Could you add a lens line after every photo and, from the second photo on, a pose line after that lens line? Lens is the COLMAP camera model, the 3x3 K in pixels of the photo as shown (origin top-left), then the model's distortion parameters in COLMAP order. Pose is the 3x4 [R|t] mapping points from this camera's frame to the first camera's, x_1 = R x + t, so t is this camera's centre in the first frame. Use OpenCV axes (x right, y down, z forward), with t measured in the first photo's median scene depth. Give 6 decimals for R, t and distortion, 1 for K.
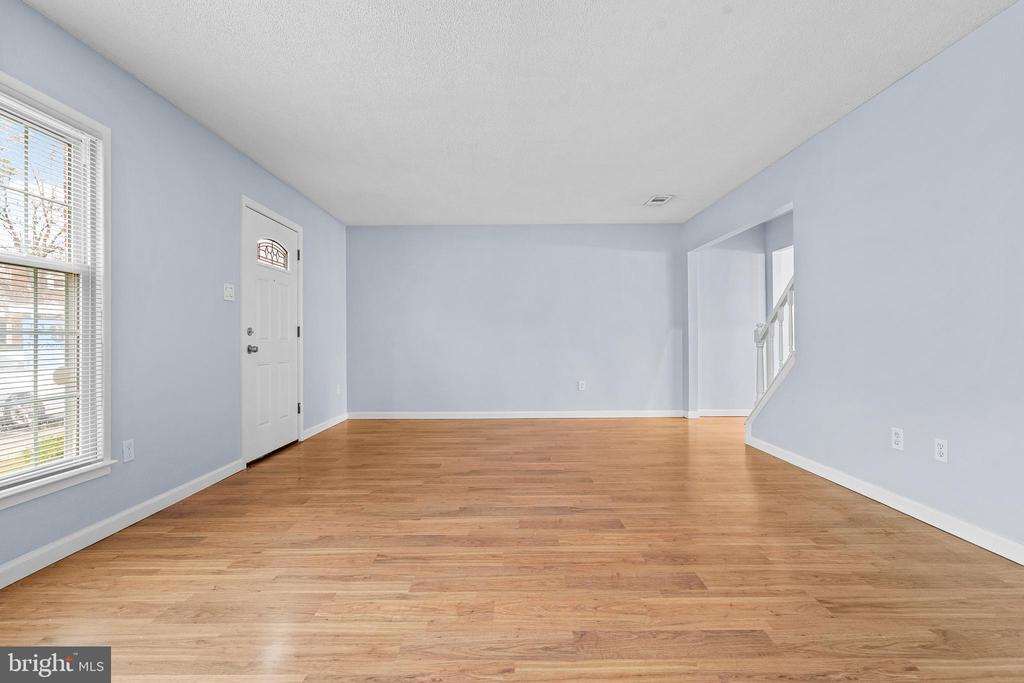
lens RADIAL K [[468.6, 0, 512.2], [0, 468.6, 339.8], [0, 0, 1]] dist [-0.009219, 0.001829]
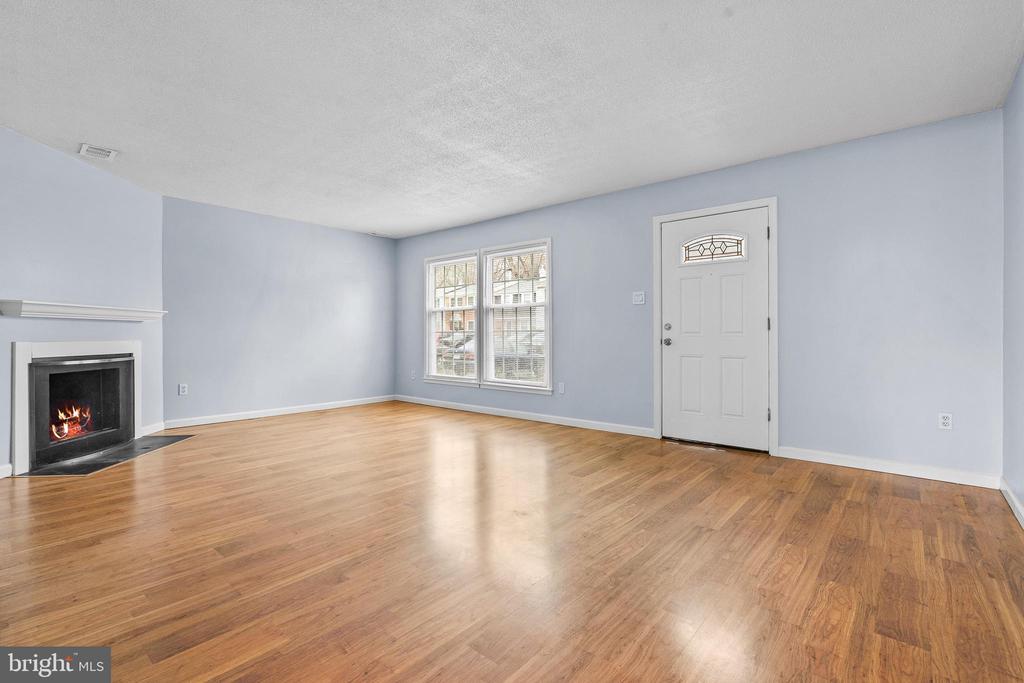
lens RADIAL K [[468.6, 0, 515.6], [0, 468.6, 331.3], [0, 0, 1]] dist [-0.009219, 0.001829]
pose [[-0.638084, 0.001016, -0.769966, 0.813458], [0.006324, 0.999972, -0.003920, -0.005353], [0.769941, -0.007371, -0.638073, 1.981983]]
